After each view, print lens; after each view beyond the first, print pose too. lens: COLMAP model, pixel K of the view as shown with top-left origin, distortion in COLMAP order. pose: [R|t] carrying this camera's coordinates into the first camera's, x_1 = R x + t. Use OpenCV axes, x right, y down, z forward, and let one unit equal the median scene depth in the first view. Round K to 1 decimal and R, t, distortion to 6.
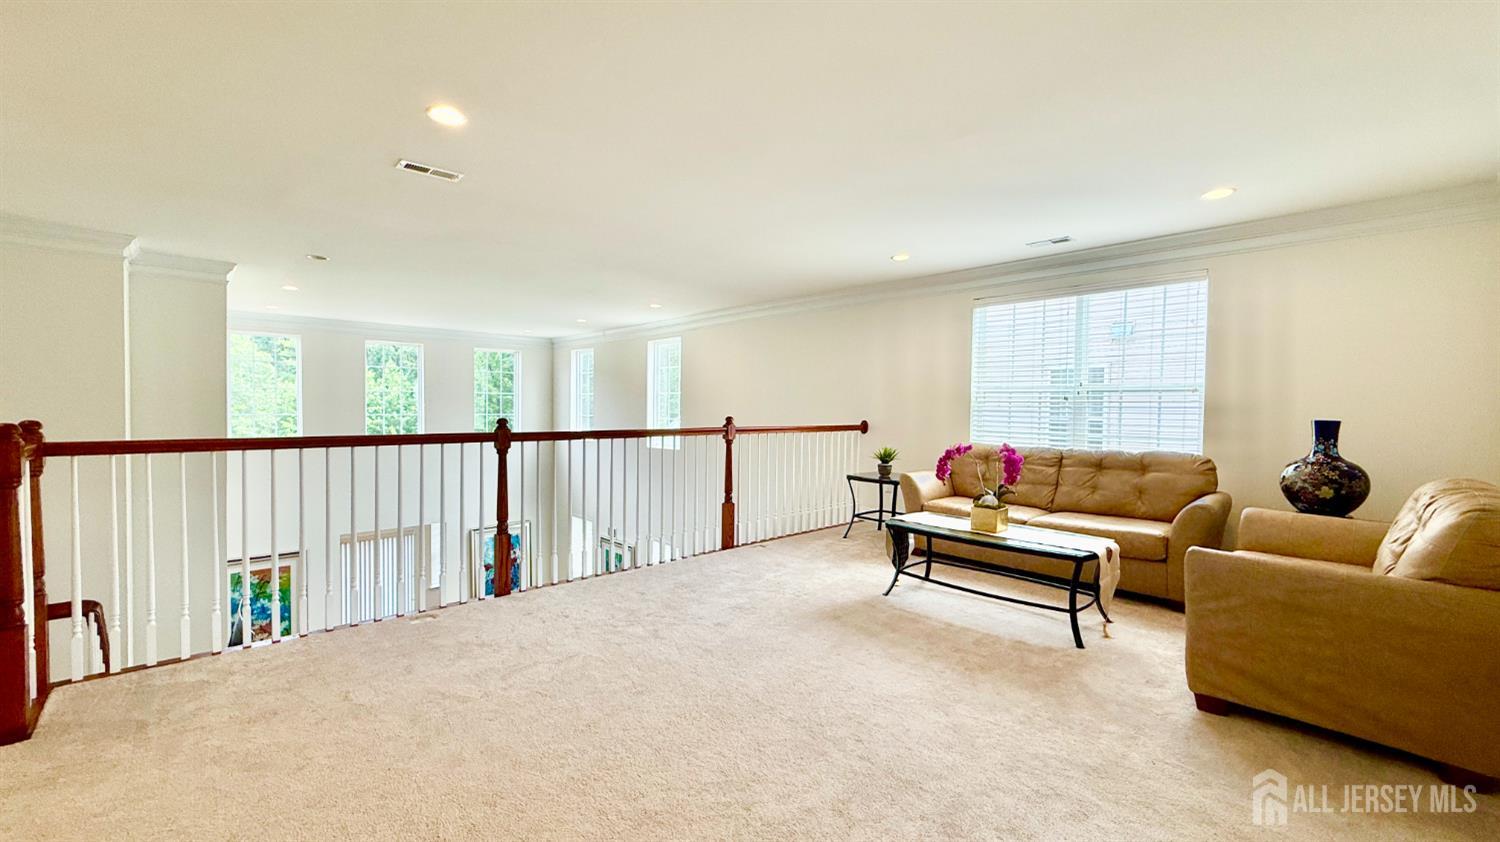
lens RADIAL K [[602.9, 0, 750.0], [0, 602.9, 421.0], [0, 0, 1]] dist [-0.000682, -0.000102]
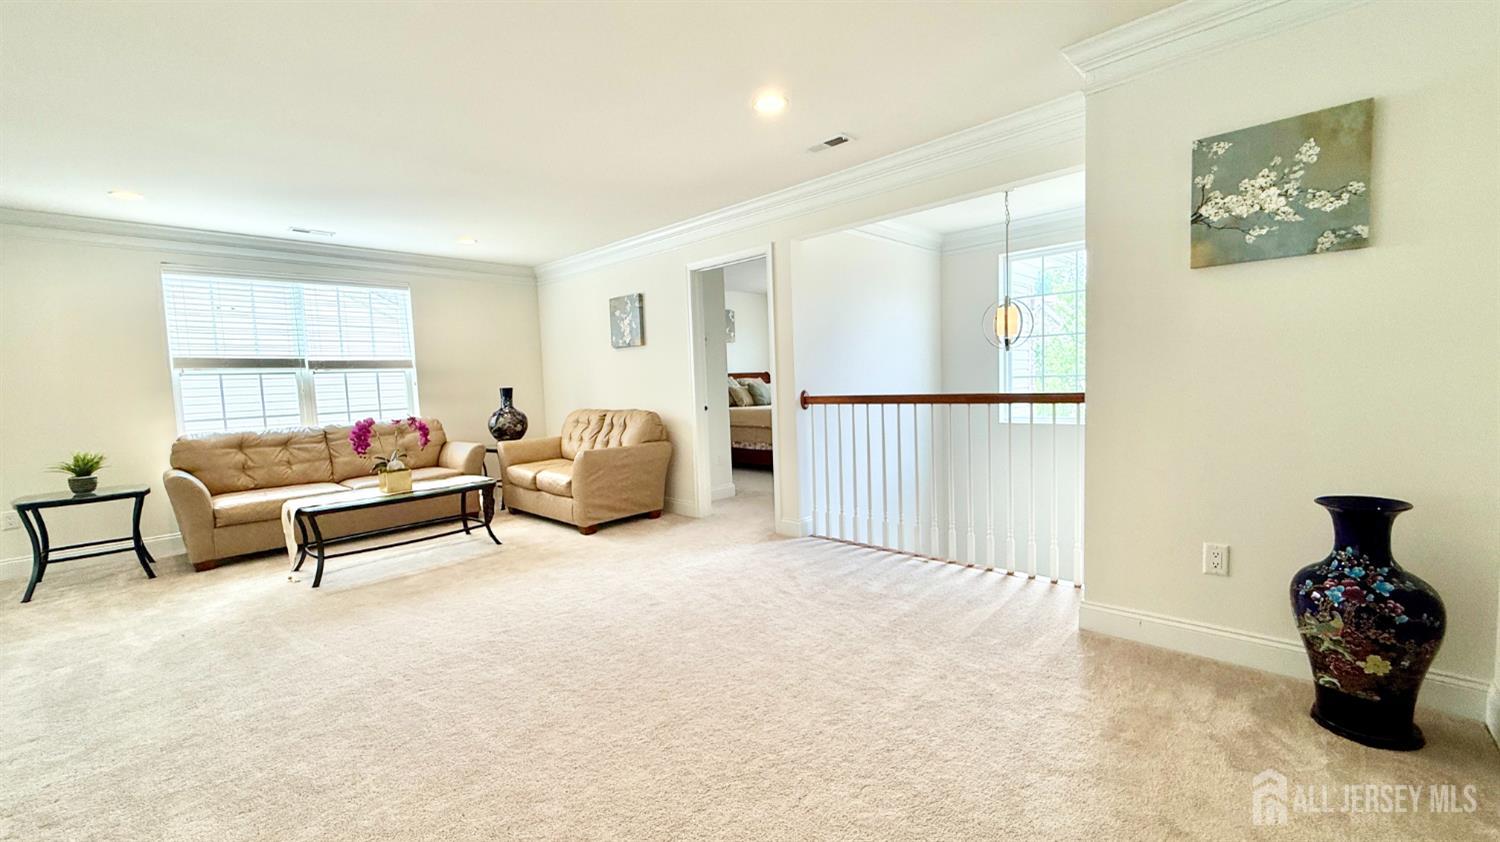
lens RADIAL K [[602.9, 0, 750.0], [0, 602.9, 421.0], [0, 0, 1]] dist [-0.000682, -0.000102]
pose [[-0.056210, -0.079434, 0.995254, -0.663926], [0.062590, 0.994589, 0.082916, -0.004174], [-0.996455, 0.066954, -0.050934, 0.321437]]
